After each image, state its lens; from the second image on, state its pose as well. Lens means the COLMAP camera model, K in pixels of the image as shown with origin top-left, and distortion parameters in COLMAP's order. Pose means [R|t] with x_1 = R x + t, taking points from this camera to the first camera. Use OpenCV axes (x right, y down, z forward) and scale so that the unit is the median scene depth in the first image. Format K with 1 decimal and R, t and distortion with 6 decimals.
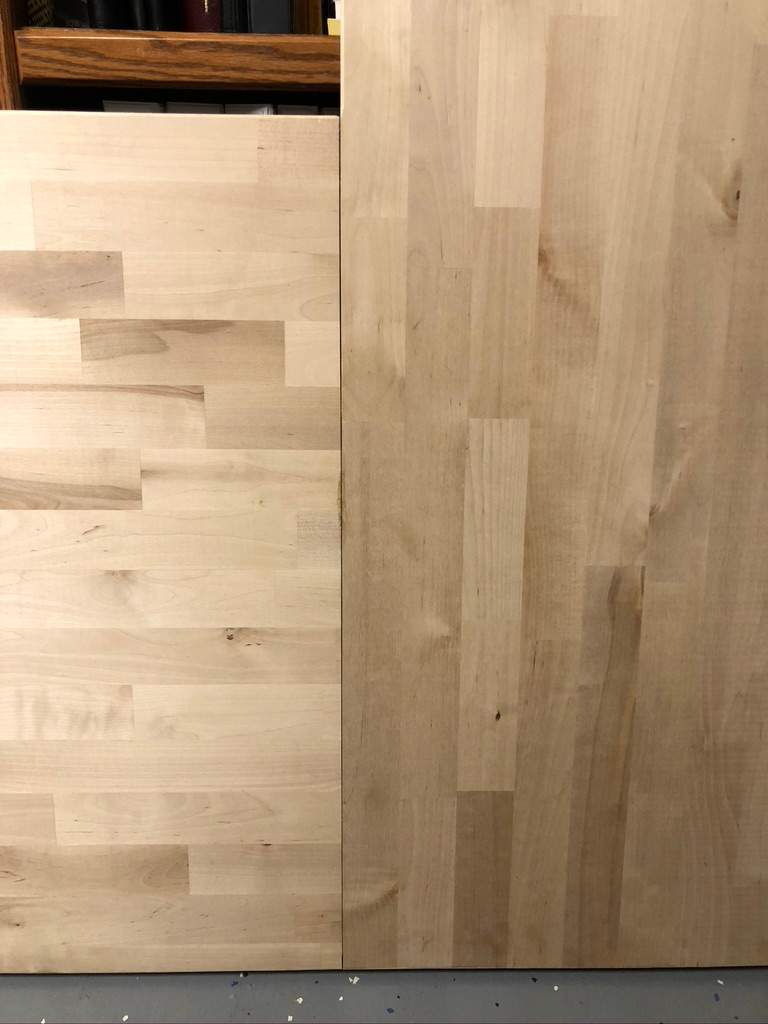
lens RADIAL K [[841.5, 0, 384.1], [0, 841.5, 510.3], [0, 0, 1]] dist [0.047929, -0.028158]
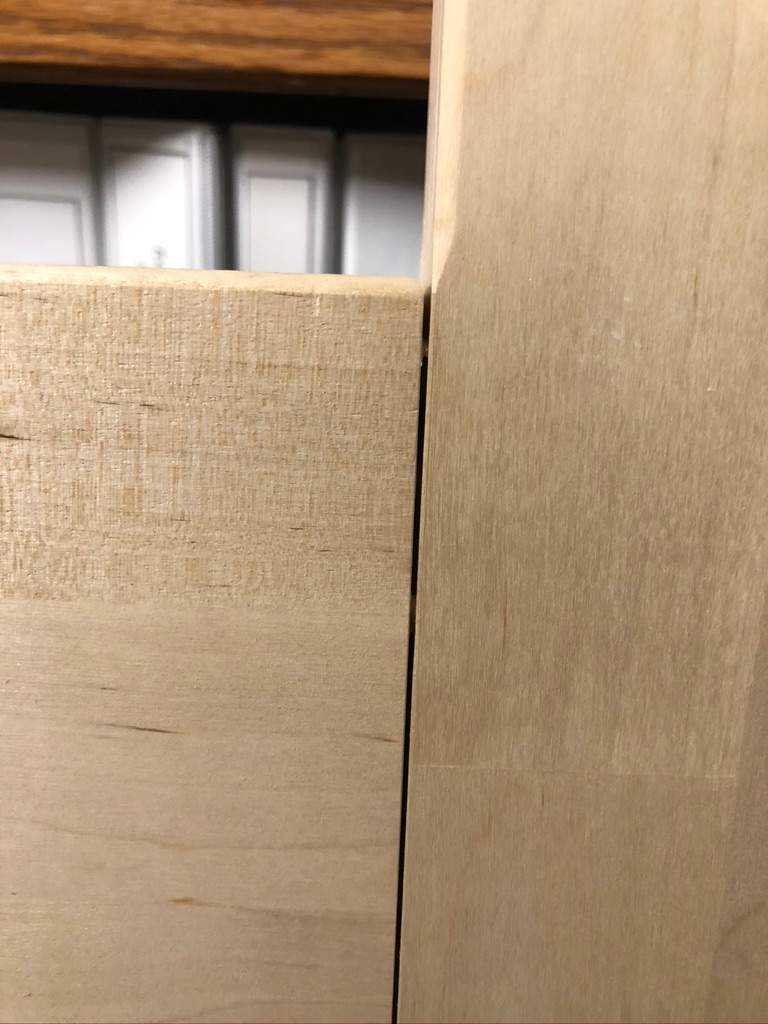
lens RADIAL K [[841.5, 0, 384.3], [0, 841.5, 513.7], [0, 0, 1]] dist [0.047929, -0.028158]
pose [[0.999278, 0.031199, -0.021674, -0.043999], [-0.030574, 0.999123, 0.028595, -0.331022], [0.022547, -0.027912, 0.999356, 0.643584]]
